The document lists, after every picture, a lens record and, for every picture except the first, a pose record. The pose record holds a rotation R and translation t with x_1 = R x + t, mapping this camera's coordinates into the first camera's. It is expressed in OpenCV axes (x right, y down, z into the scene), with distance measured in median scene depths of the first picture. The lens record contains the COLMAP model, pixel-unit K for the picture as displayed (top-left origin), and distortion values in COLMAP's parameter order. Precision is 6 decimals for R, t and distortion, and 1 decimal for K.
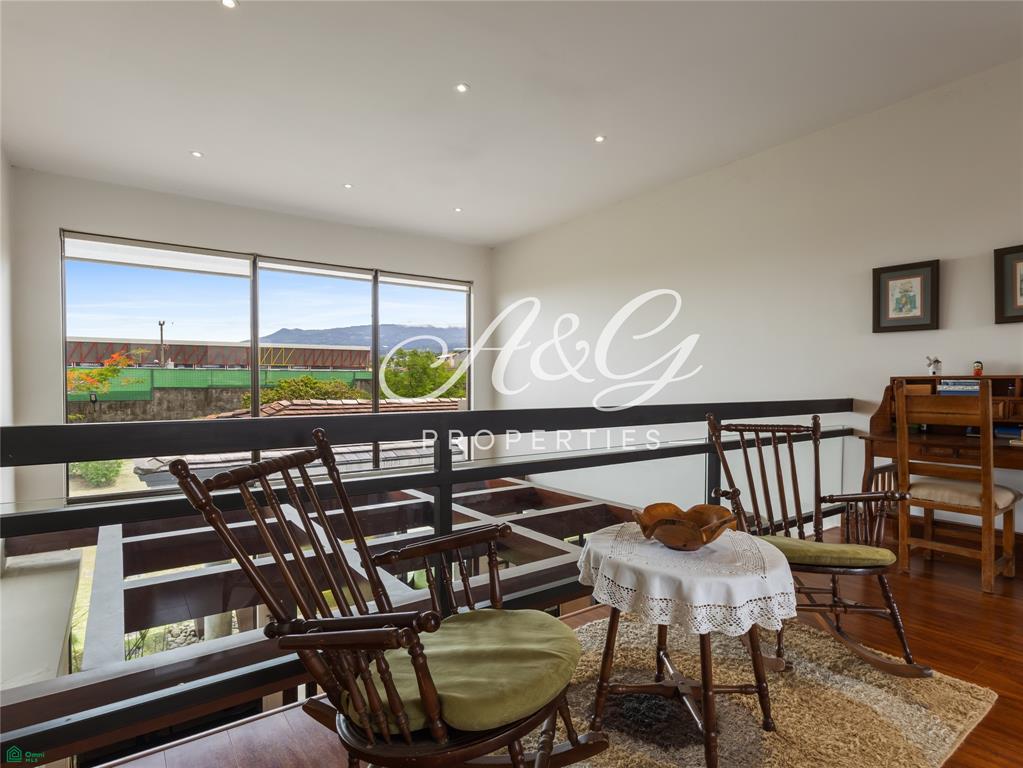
lens RADIAL K [[556.6, 0, 511.5], [0, 556.6, 384.0], [0, 0, 1]] dist [0.012042, 0.000269]
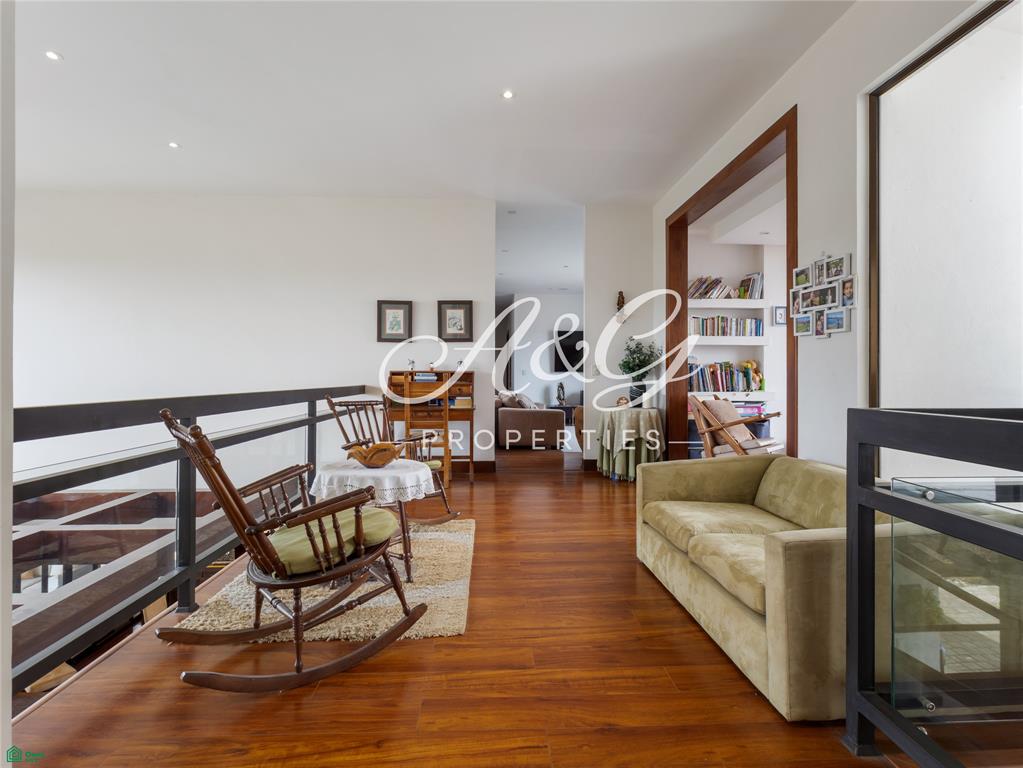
lens RADIAL K [[556.6, 0, 511.5], [0, 556.6, 384.0], [0, 0, 1]] dist [0.012042, 0.000269]
pose [[0.550937, -0.009845, 0.834488, -0.462441], [0.001950, 0.999943, 0.010509, 0.008149], [-0.834544, -0.004162, 0.550925, -0.155968]]
